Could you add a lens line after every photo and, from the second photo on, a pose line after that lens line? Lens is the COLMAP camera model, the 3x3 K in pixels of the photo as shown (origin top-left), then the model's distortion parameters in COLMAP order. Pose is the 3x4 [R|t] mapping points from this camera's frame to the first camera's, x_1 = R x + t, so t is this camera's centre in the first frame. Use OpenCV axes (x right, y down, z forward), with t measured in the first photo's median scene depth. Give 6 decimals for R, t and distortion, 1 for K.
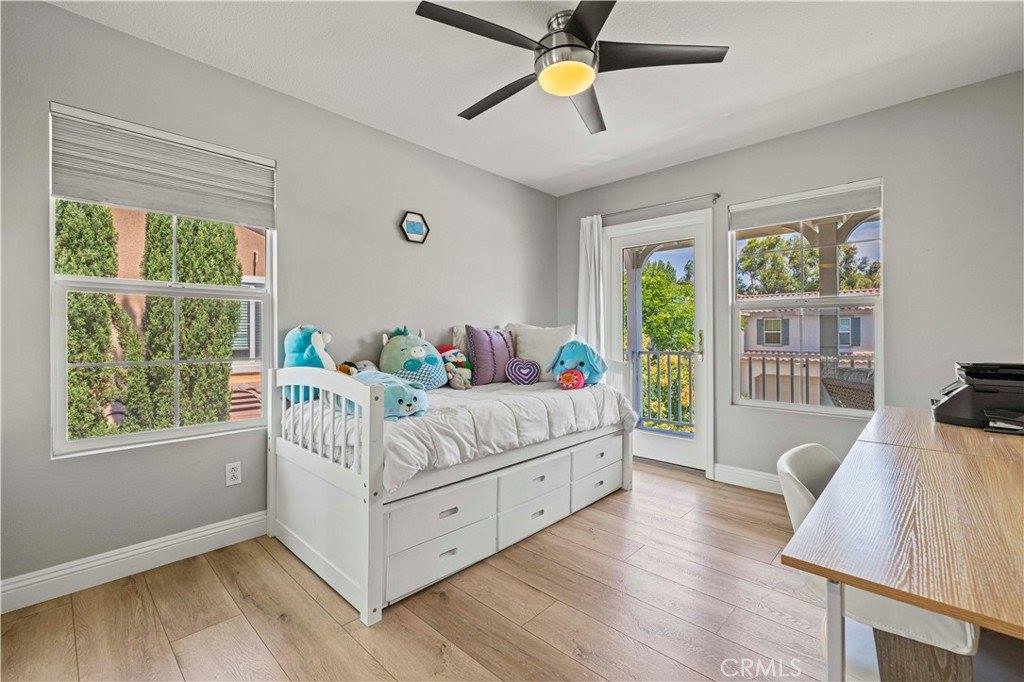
lens RADIAL K [[442.3, 0, 516.1], [0, 442.3, 332.5], [0, 0, 1]] dist [0.004505, 0.000191]
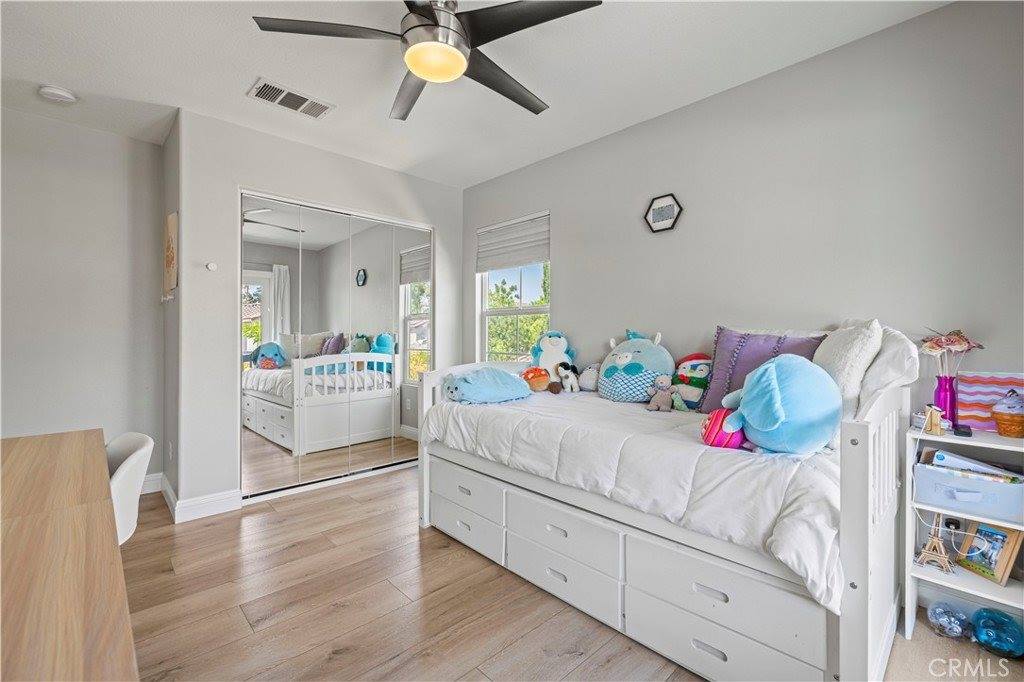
lens RADIAL K [[442.3, 0, 516.8], [0, 442.3, 340.4], [0, 0, 1]] dist [0.004505, 0.000191]
pose [[-0.057750, 0.010474, -0.998276, 0.820278], [0.002282, 0.999944, 0.010359, -0.001881], [0.998328, -0.001679, -0.057771, 0.984108]]
